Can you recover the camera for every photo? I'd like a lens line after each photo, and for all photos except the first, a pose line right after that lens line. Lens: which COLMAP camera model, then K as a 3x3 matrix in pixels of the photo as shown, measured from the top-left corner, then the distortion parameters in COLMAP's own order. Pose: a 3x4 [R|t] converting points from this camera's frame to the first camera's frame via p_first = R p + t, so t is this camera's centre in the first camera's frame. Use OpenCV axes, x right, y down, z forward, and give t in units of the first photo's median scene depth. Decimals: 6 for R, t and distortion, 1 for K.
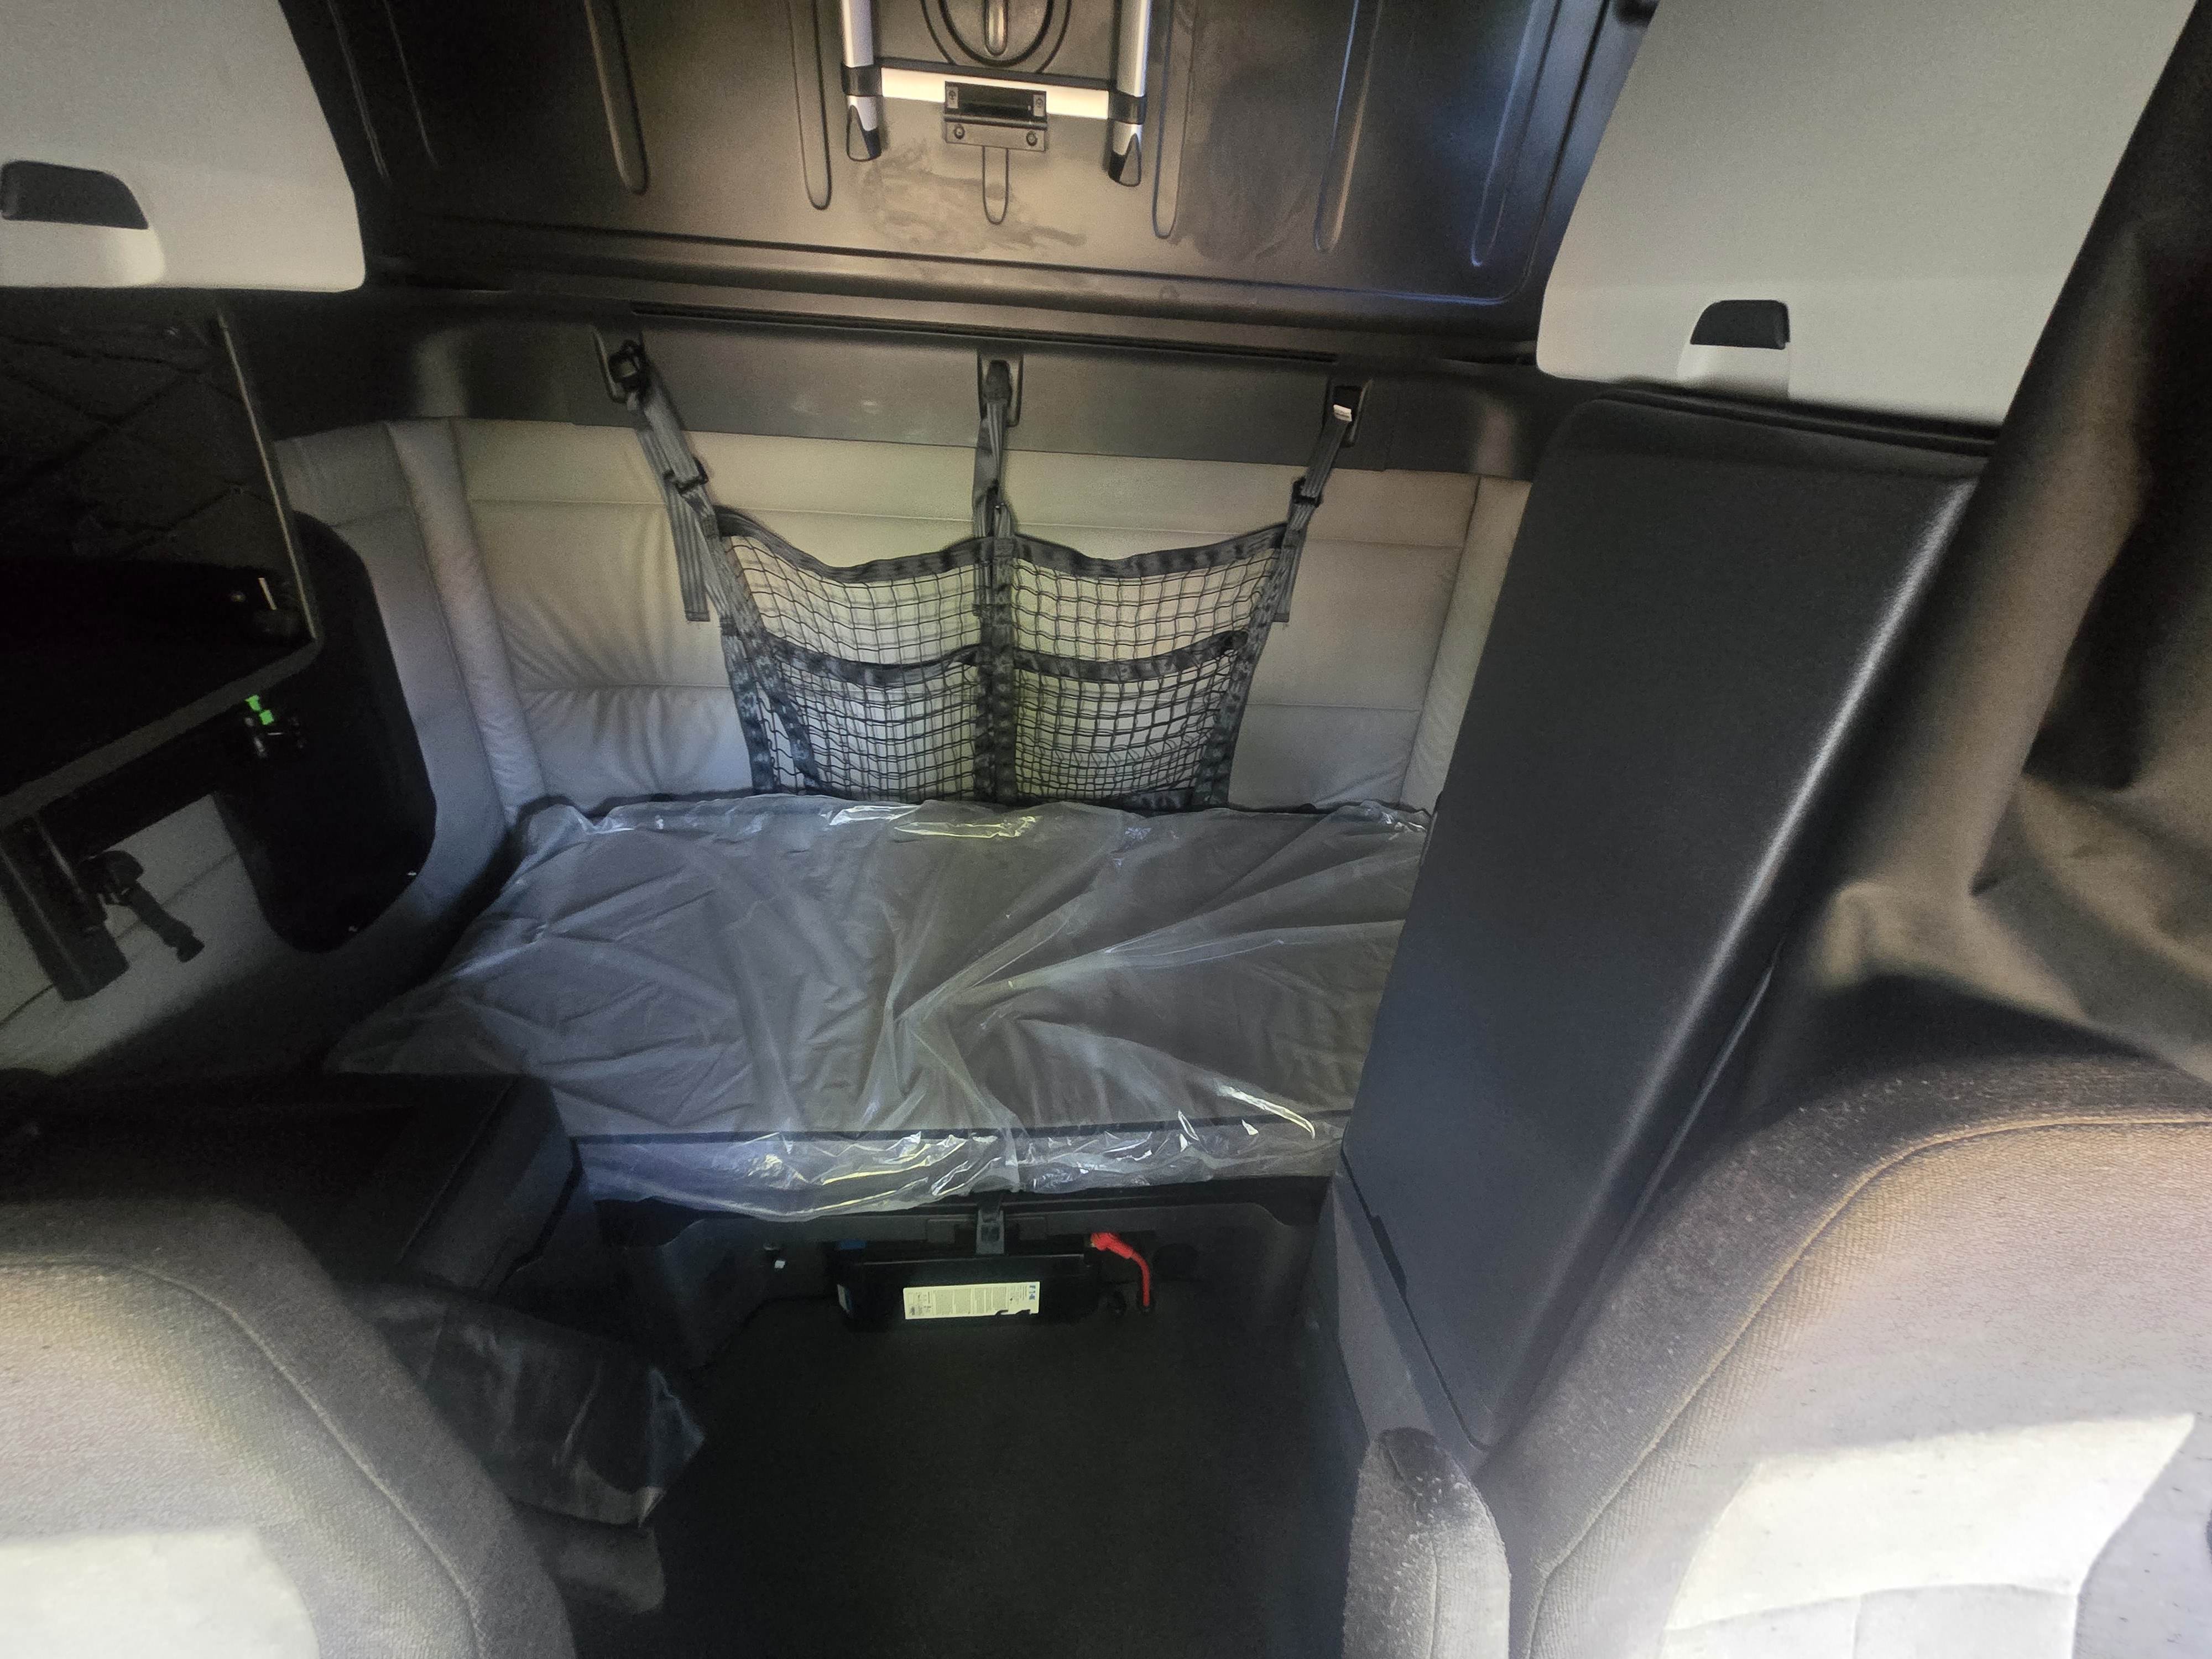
lens RADIAL K [[893.1, 0, 1099.2], [0, 893.1, 839.8], [0, 0, 1]] dist [0.002953, 0.000452]
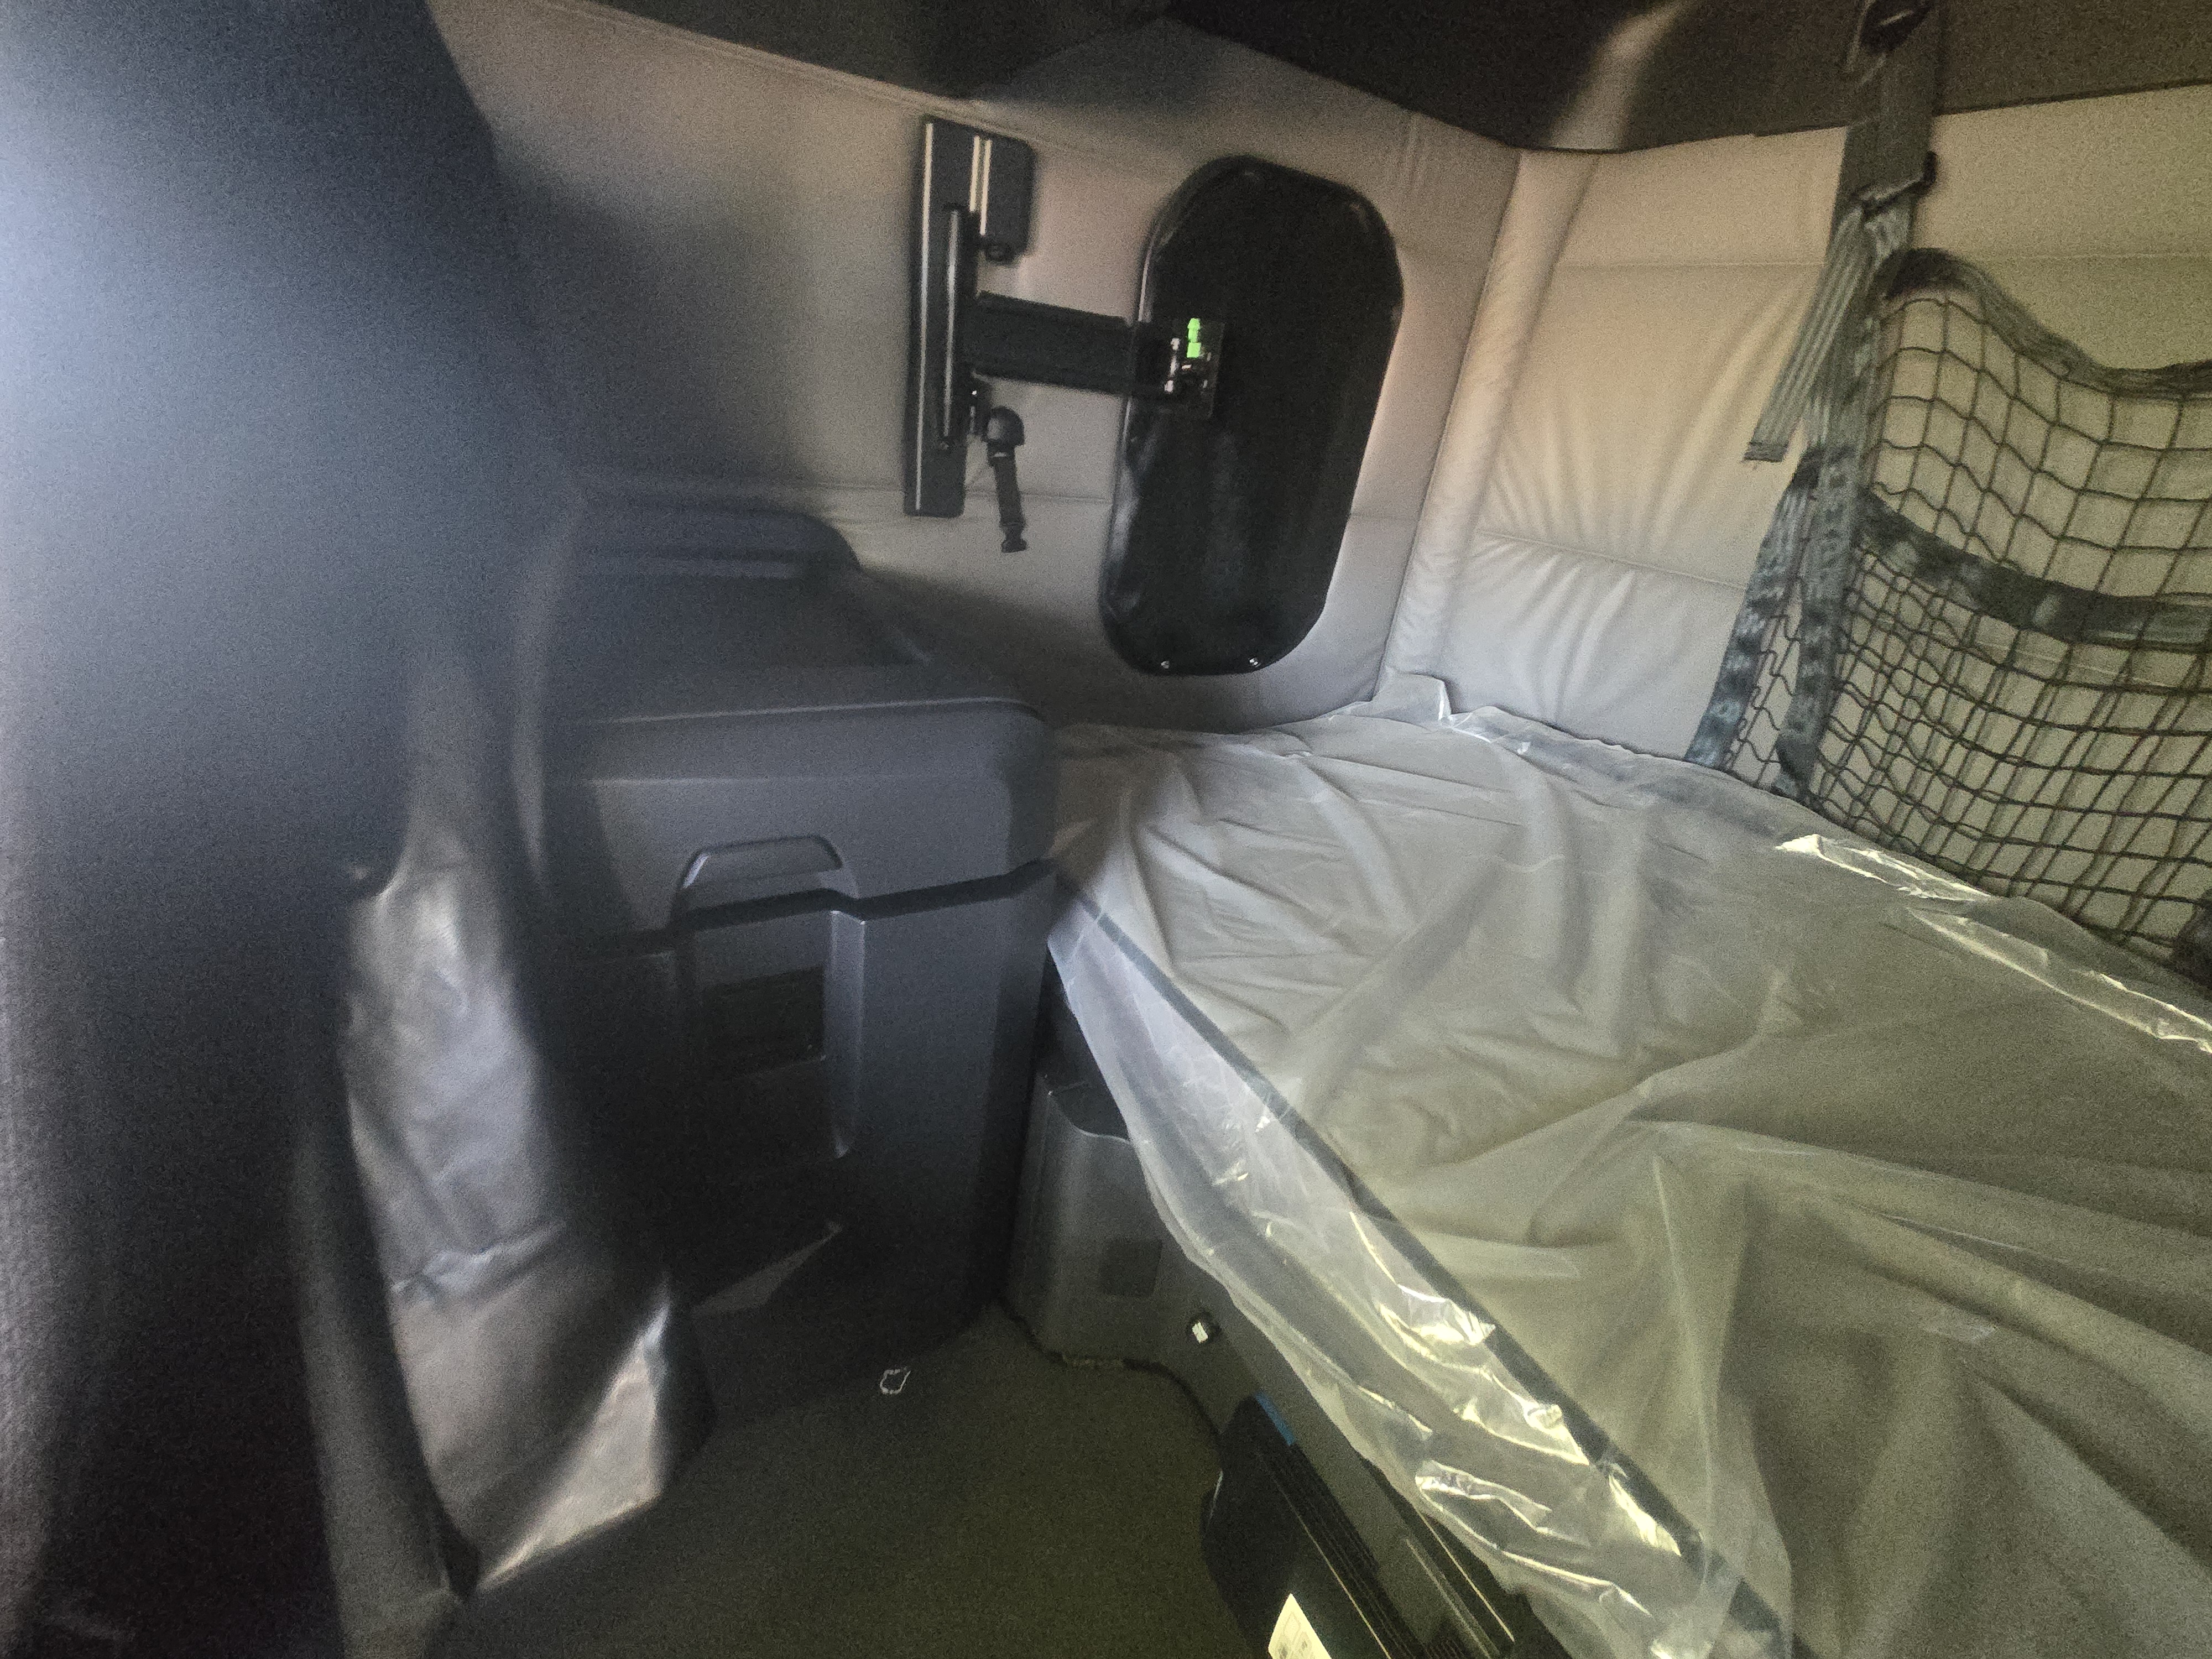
lens RADIAL K [[893.1, 0, 1109.6], [0, 893.1, 843.5], [0, 0, 1]] dist [0.002953, 0.000452]
pose [[0.422277, 0.392841, -0.816920, -0.039811], [-0.539581, 0.833091, 0.121701, 0.196126], [0.728378, 0.389403, 0.563765, 0.582187]]
